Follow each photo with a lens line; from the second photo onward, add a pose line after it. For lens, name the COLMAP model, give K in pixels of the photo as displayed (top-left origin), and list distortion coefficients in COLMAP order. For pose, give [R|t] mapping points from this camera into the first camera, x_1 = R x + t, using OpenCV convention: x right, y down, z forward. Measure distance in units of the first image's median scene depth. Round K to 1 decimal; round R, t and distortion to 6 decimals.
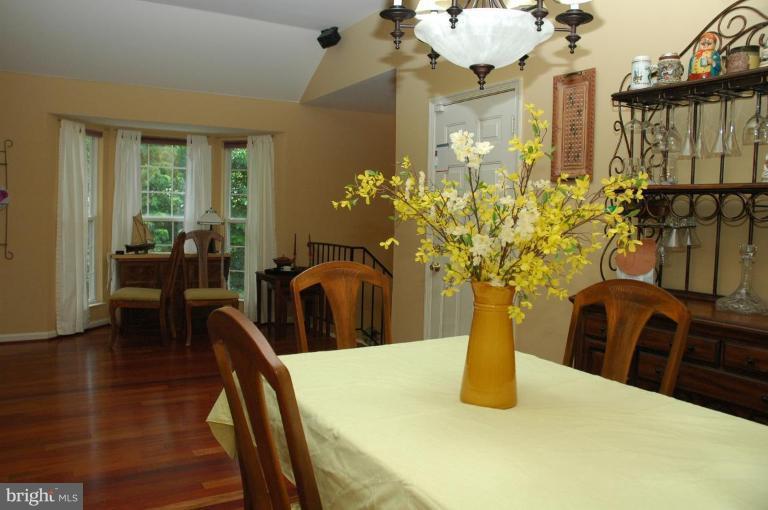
lens RADIAL K [[605.3, 0, 366.2], [0, 605.3, 247.7], [0, 0, 1]] dist [-0.165386, 0.125599]
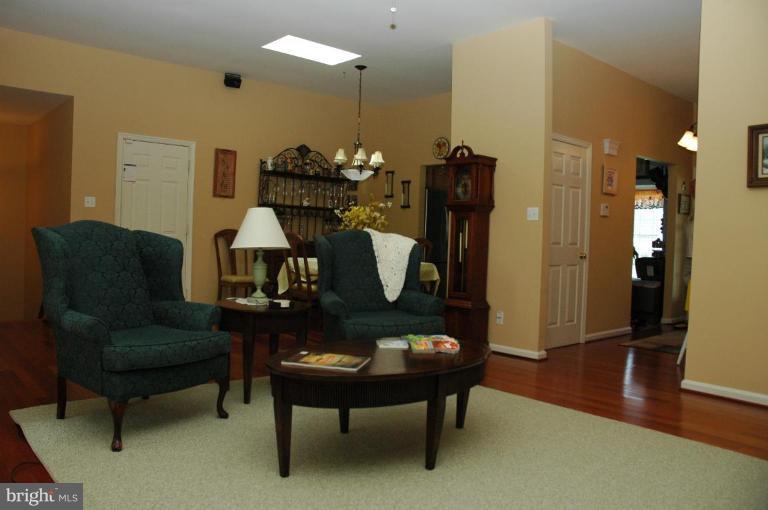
lens RADIAL K [[605.3, 0, 366.2], [0, 605.3, 247.7], [0, 0, 1]] dist [-0.165386, 0.125599]
pose [[-0.180071, -0.048983, 0.982433, -1.122173], [0.017312, 0.998447, 0.052954, -0.015820], [-0.983501, 0.026544, -0.178943, 0.481124]]
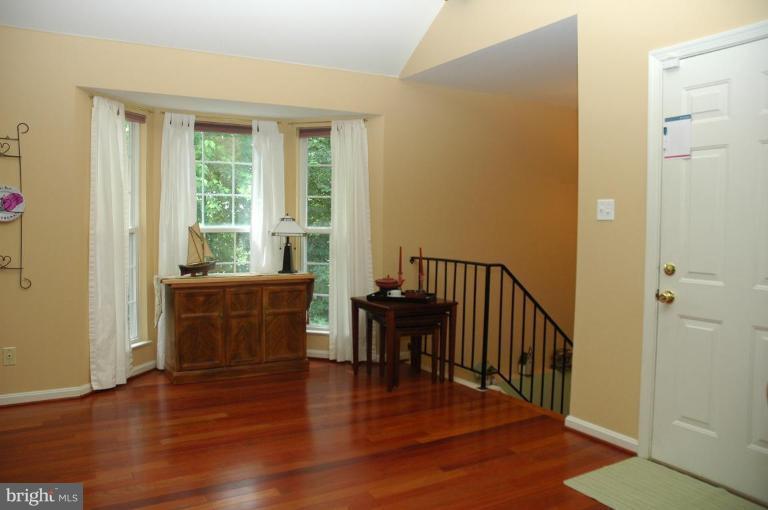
lens RADIAL K [[605.3, 0, 366.2], [0, 605.3, 247.7], [0, 0, 1]] dist [-0.165386, 0.125599]
pose [[0.999816, -0.013265, -0.013860, -0.157805], [0.013136, 0.999870, -0.009379, -0.016227], [0.013983, 0.009195, 0.999860, 0.245614]]
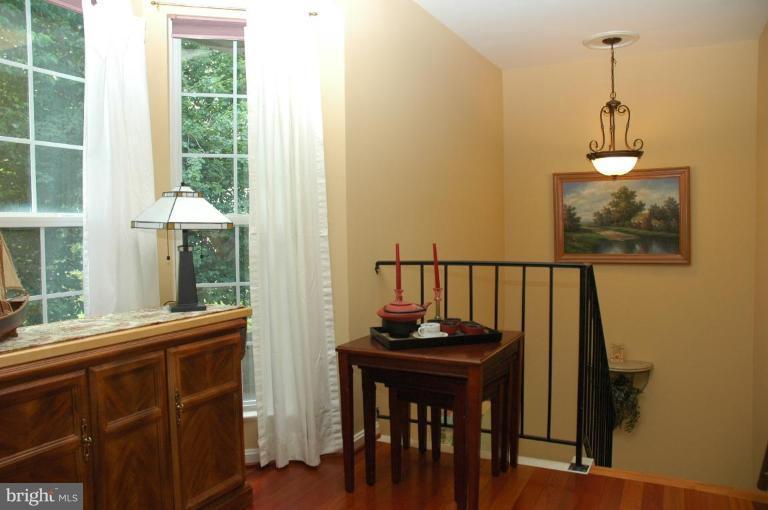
lens RADIAL K [[593.3, 0, 384.0], [0, 593.3, 255.0], [0, 0, 1]] dist [-0.066310, 0.001043]
pose [[0.836182, -0.058934, 0.545276, -0.376027], [0.057284, 0.998157, 0.020037, -0.026396], [-0.545452, 0.014481, 0.838017, 0.680988]]
